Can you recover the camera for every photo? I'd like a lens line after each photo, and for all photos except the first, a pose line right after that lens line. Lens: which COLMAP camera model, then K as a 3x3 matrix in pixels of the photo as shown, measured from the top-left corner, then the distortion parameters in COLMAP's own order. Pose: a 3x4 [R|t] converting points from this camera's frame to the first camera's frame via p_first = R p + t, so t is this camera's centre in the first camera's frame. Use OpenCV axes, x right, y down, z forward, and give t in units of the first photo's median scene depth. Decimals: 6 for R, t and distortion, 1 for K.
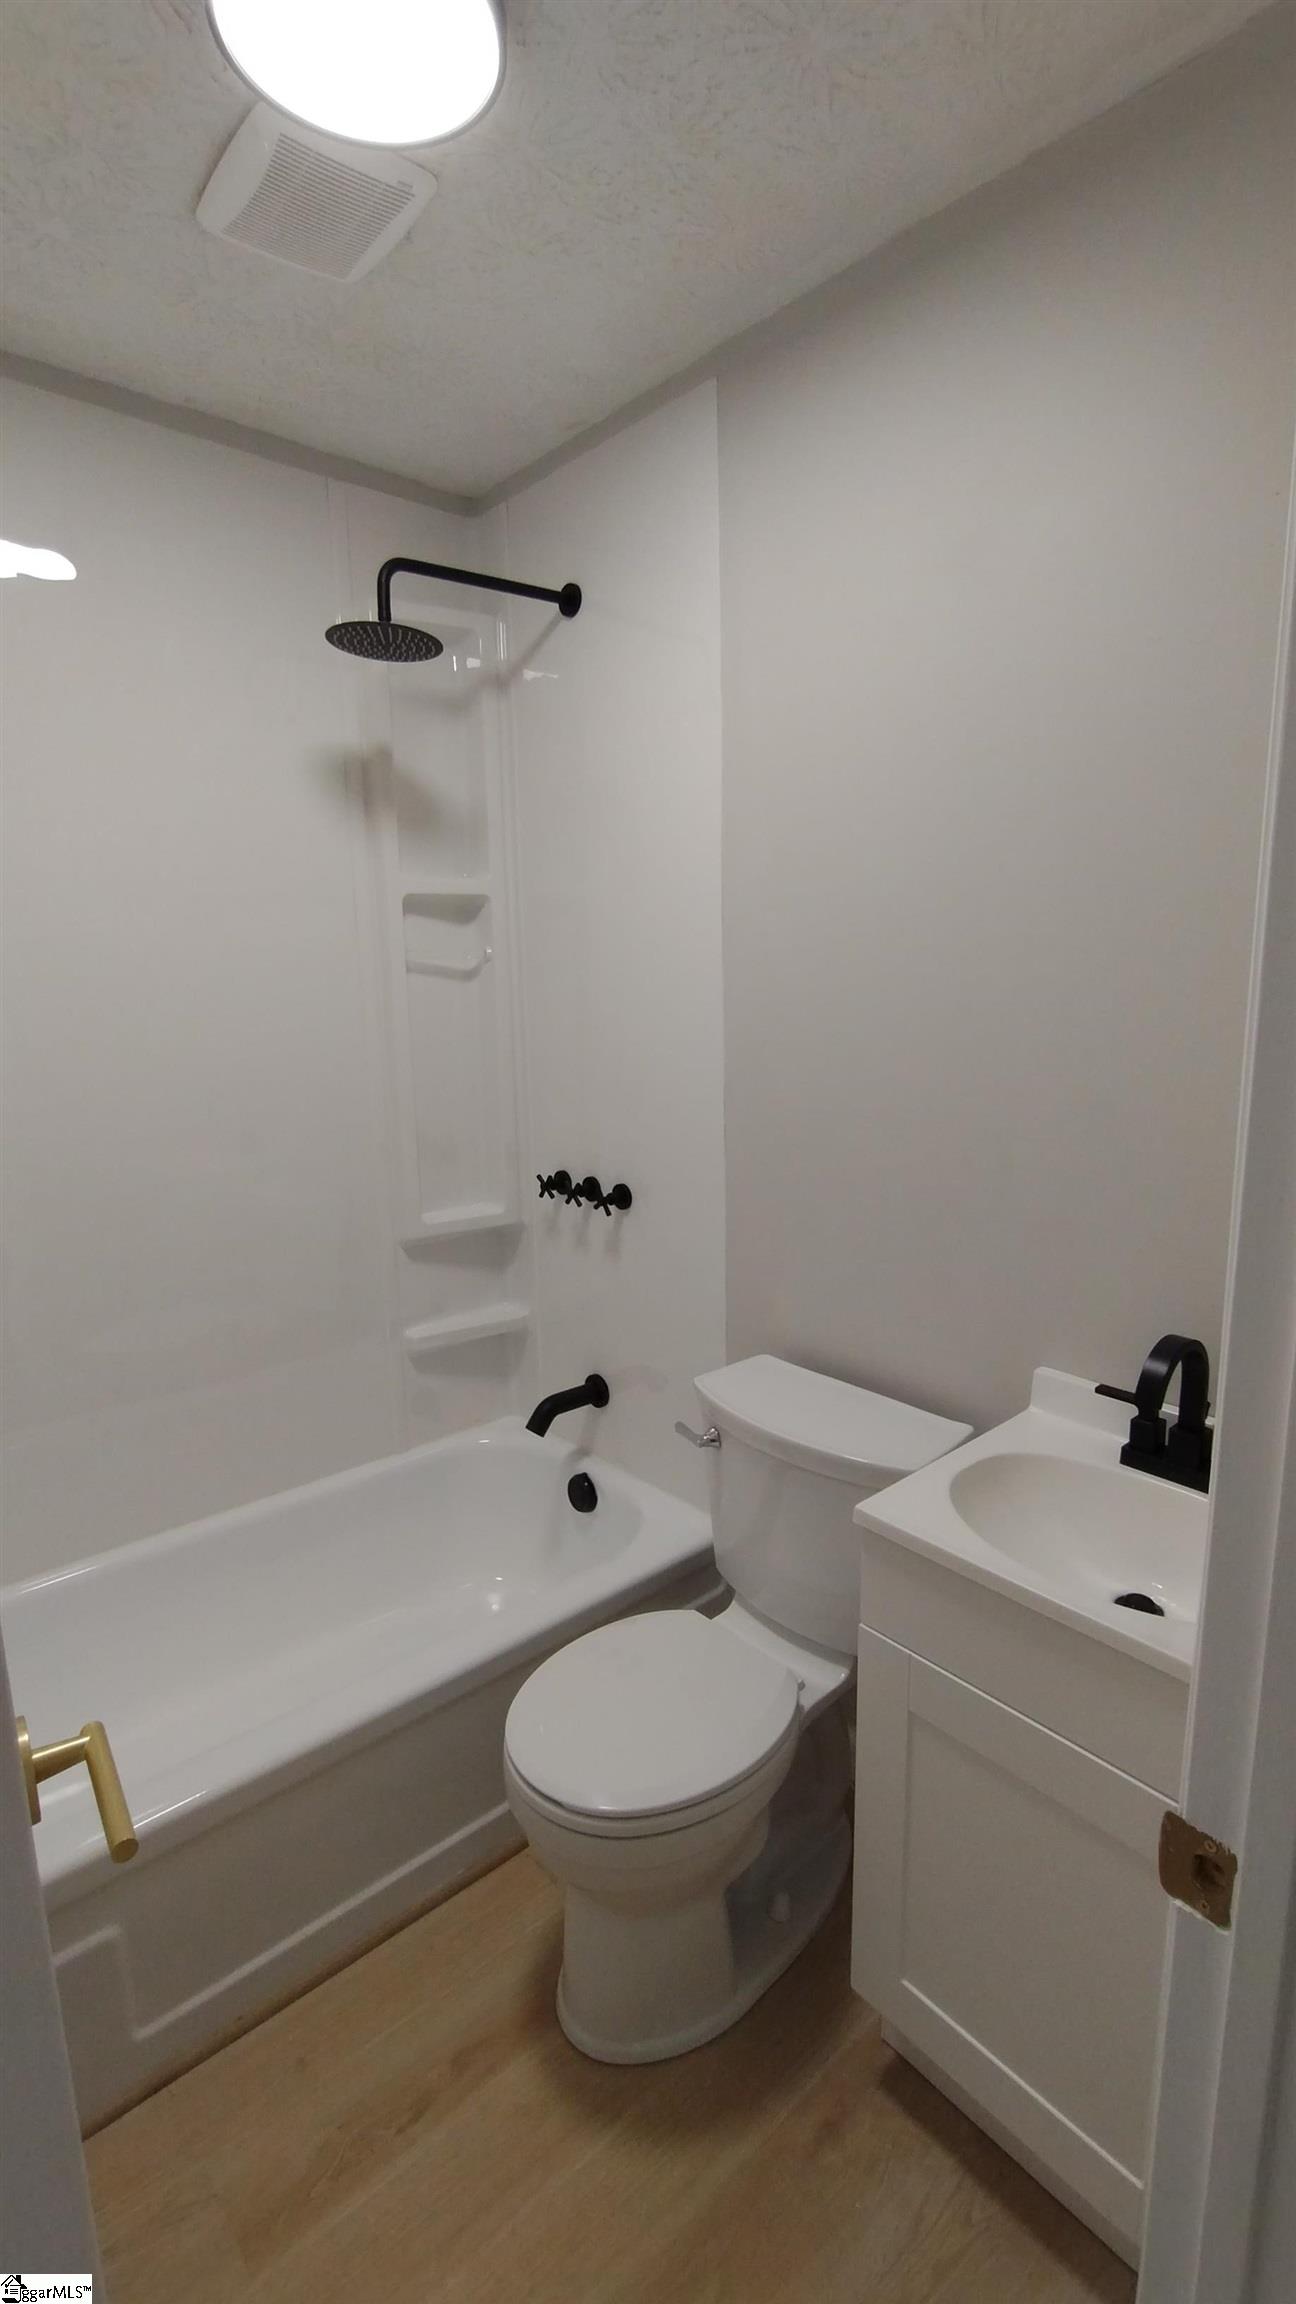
lens RADIAL K [[1043.9, 0, 656.7], [0, 1043.9, 1151.7], [0, 0, 1]] dist [-0.000898, 0.003463]
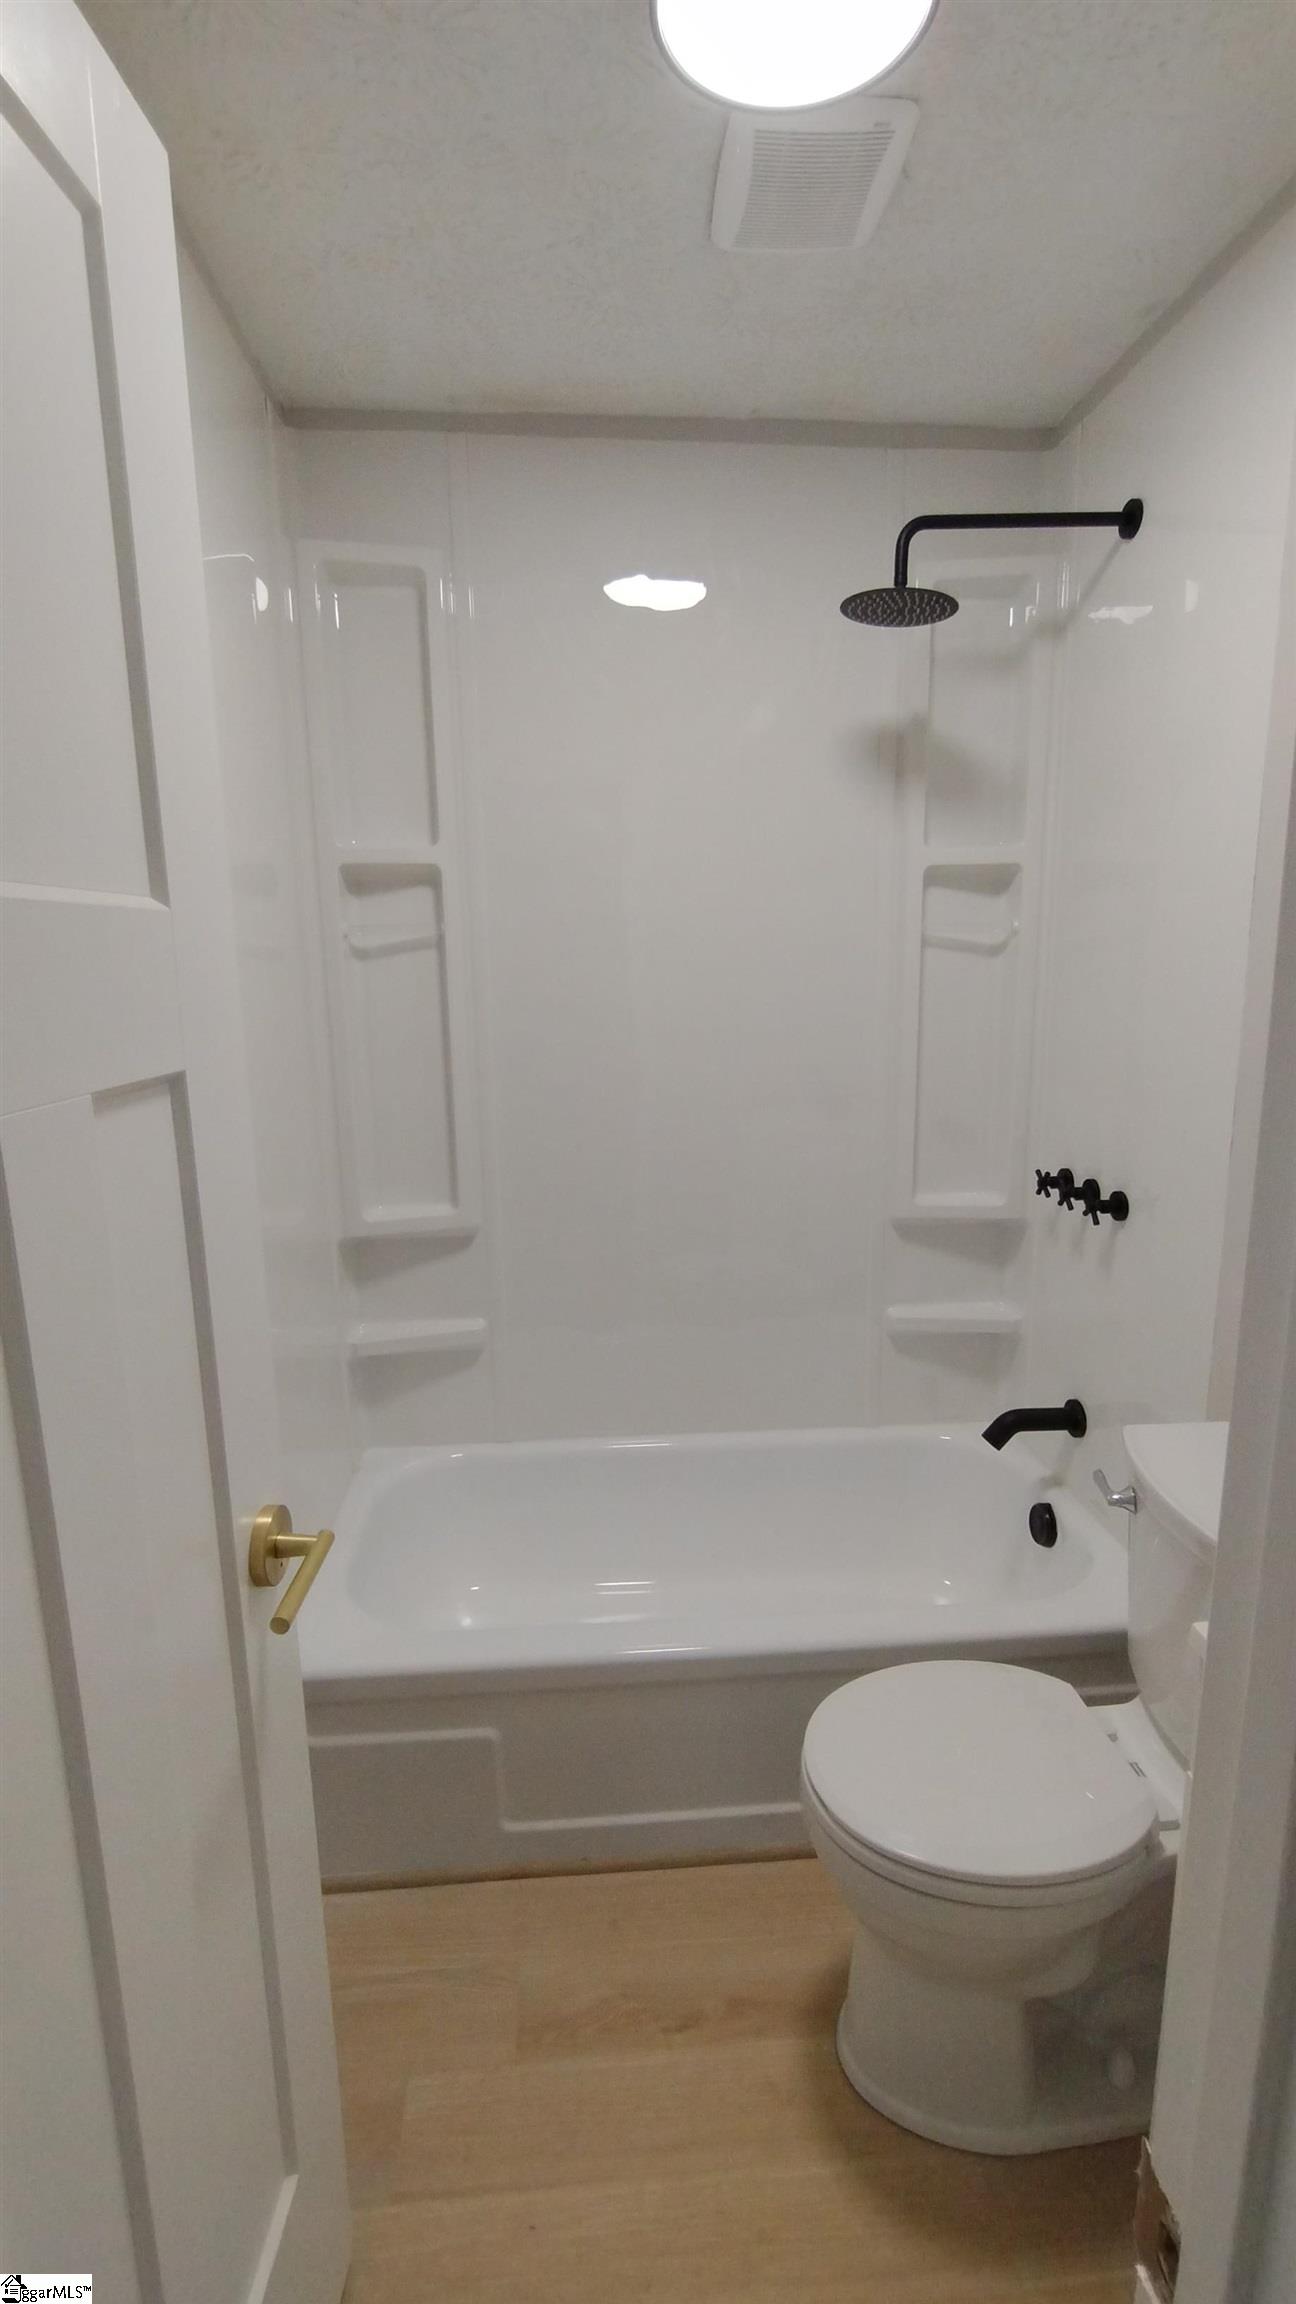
lens RADIAL K [[1043.9, 0, 653.8], [0, 1043.9, 1151.5], [0, 0, 1]] dist [-0.000898, 0.003463]
pose [[0.807889, 0.119256, -0.577143, 0.151237], [-0.107492, 0.992702, 0.054655, -0.008195], [0.579449, 0.017883, 0.814812, 0.063203]]
